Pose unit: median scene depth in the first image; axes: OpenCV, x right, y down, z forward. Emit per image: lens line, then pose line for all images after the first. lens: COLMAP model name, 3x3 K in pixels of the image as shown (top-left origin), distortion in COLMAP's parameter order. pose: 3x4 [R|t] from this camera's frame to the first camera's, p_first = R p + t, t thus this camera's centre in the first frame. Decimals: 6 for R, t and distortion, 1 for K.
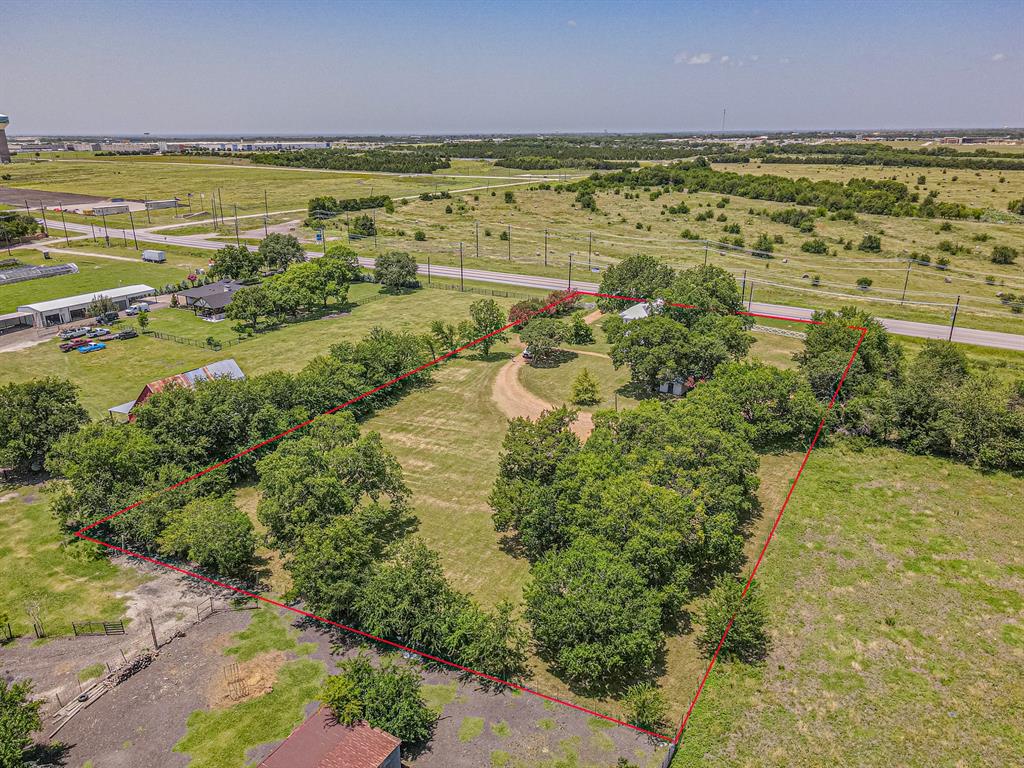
lens RADIAL K [[800.3, 0, 512.0], [0, 800.3, 384.0], [0, 0, 1]] dist [0.017580, 0.002564]
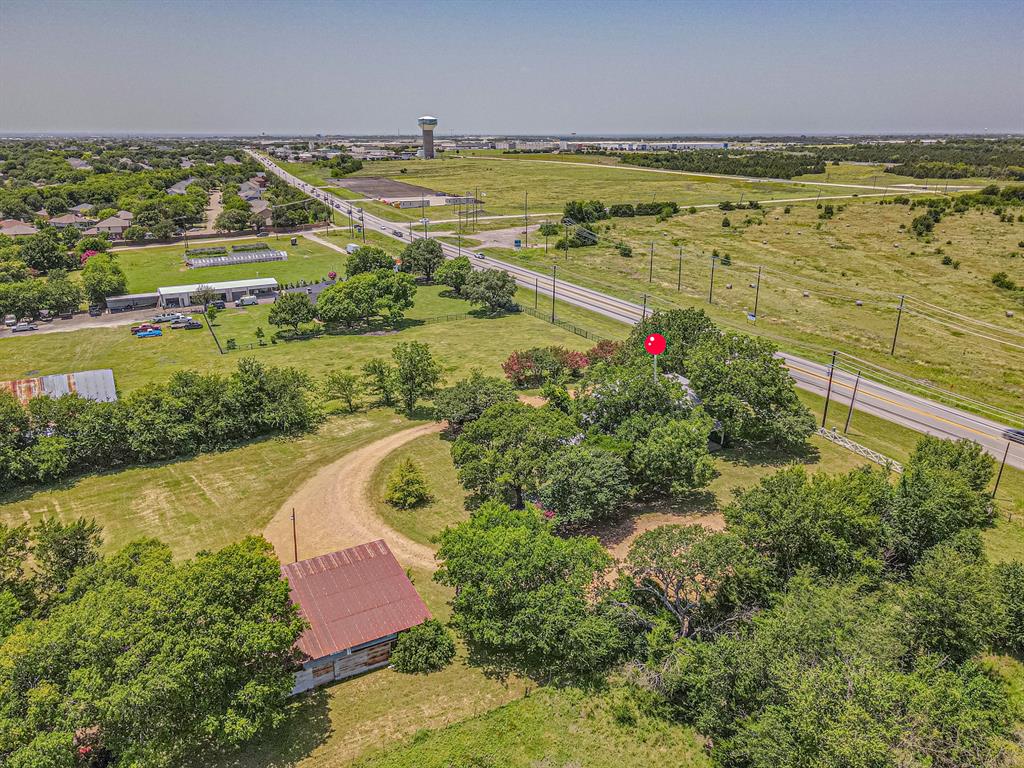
lens RADIAL K [[800.3, 0, 512.0], [0, 800.3, 384.0], [0, 0, 1]] dist [0.017580, 0.002564]
pose [[0.845228, 0.165399, -0.508165, 0.117748], [-0.165372, 0.985177, 0.045595, -0.029626], [0.508174, 0.045499, 0.860052, 0.093901]]
